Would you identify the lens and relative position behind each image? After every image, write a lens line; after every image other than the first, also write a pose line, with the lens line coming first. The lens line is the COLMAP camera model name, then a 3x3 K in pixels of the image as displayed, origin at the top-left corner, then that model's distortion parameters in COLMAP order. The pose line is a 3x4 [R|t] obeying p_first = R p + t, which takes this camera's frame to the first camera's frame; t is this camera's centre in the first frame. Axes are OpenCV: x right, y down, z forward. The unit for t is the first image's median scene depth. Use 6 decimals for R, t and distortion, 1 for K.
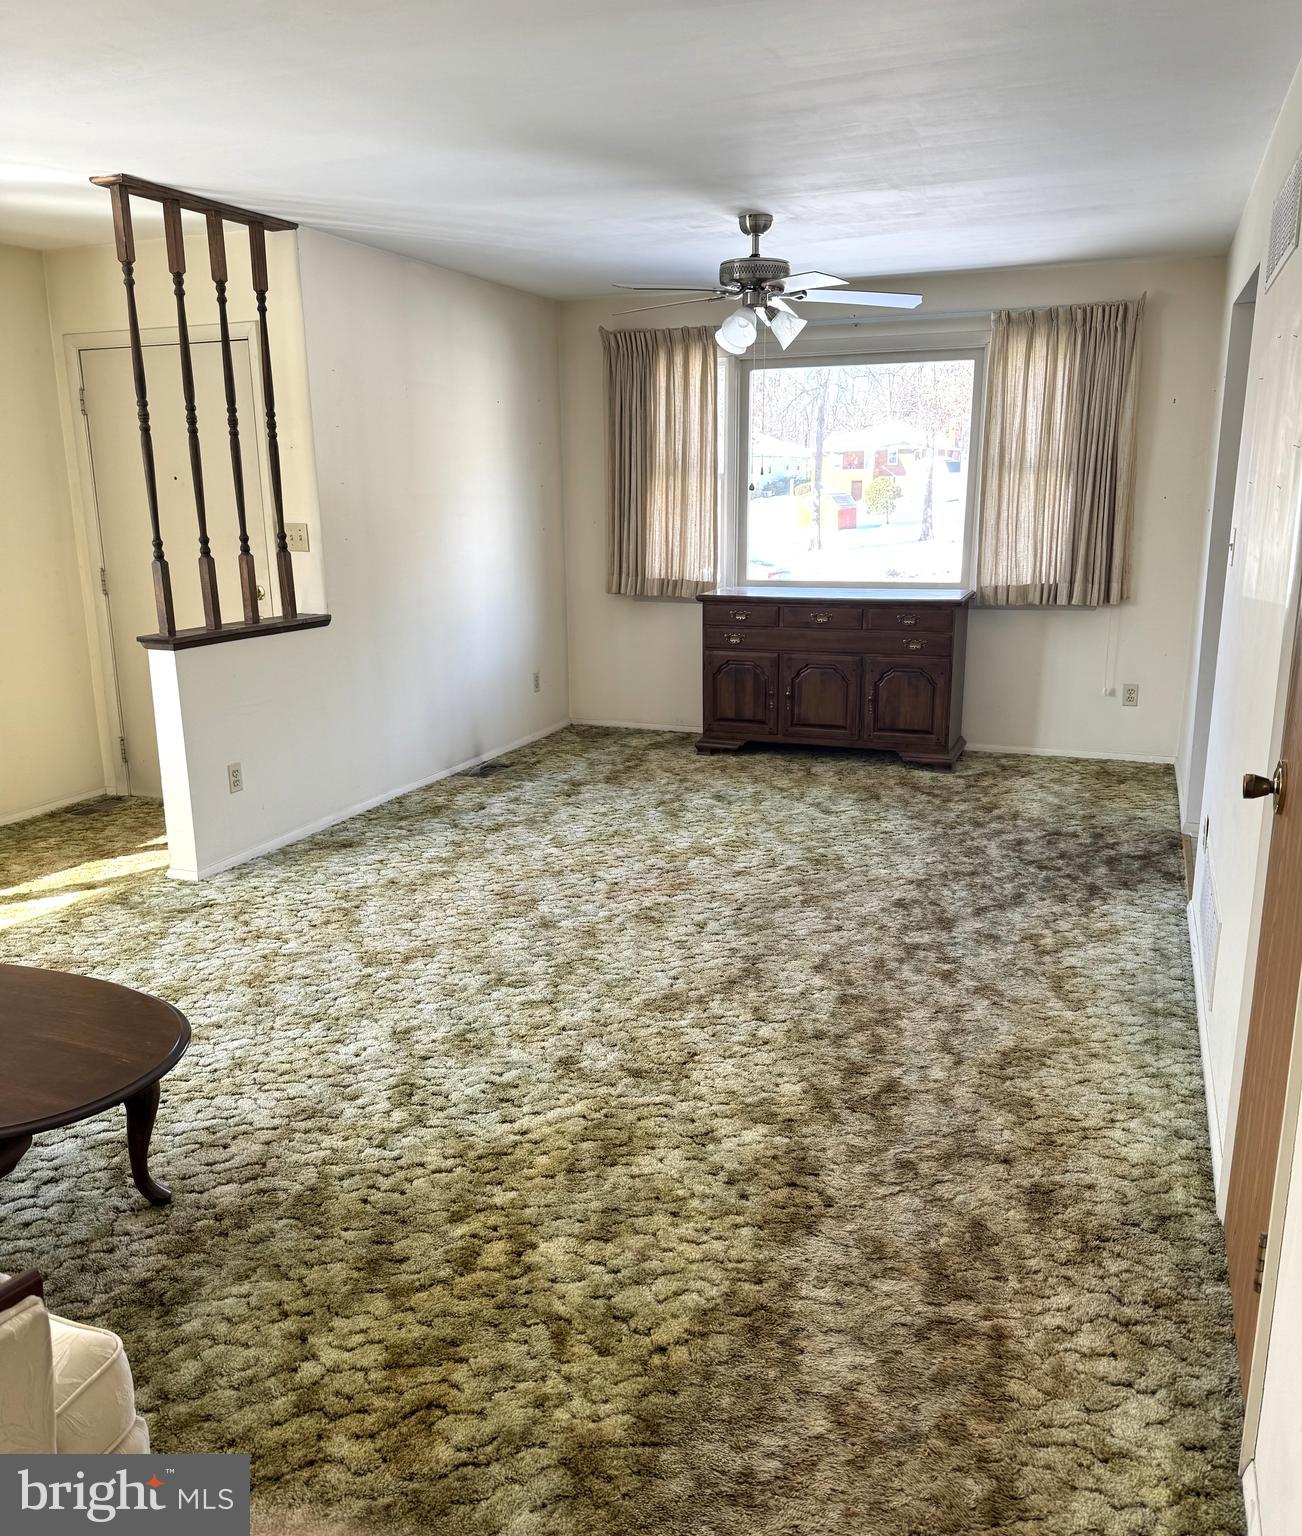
lens RADIAL K [[1162.6, 0, 650.2], [0, 1162.6, 769.8], [0, 0, 1]] dist [0.103692, -0.000199]
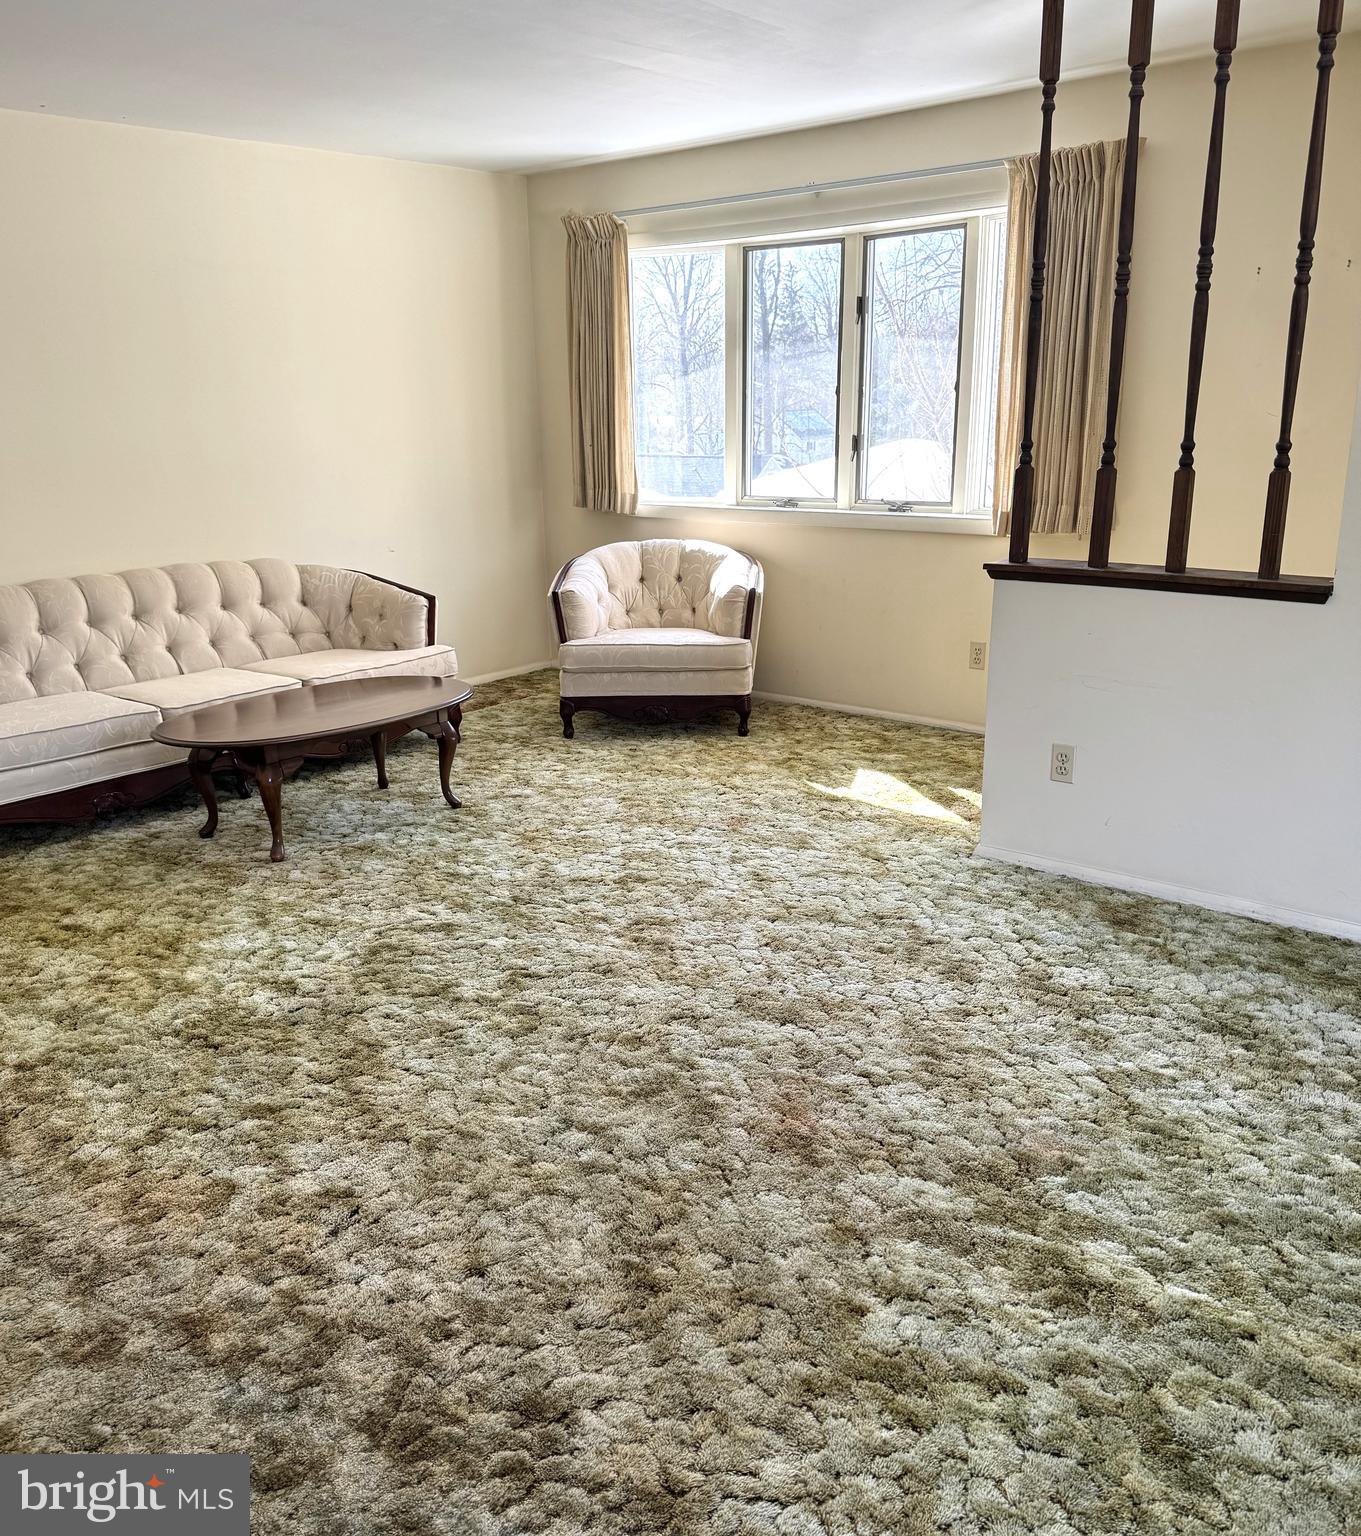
lens RADIAL K [[1350.7, 0, 677.3], [0, 1350.7, 774.9], [0, 0, 1]] dist [0.057252, -0.034715]
pose [[-0.334276, 0.271264, -0.902594, 0.508522], [-0.195029, 0.917046, 0.347837, -0.236148], [0.922076, 0.292305, -0.253642, 0.977797]]
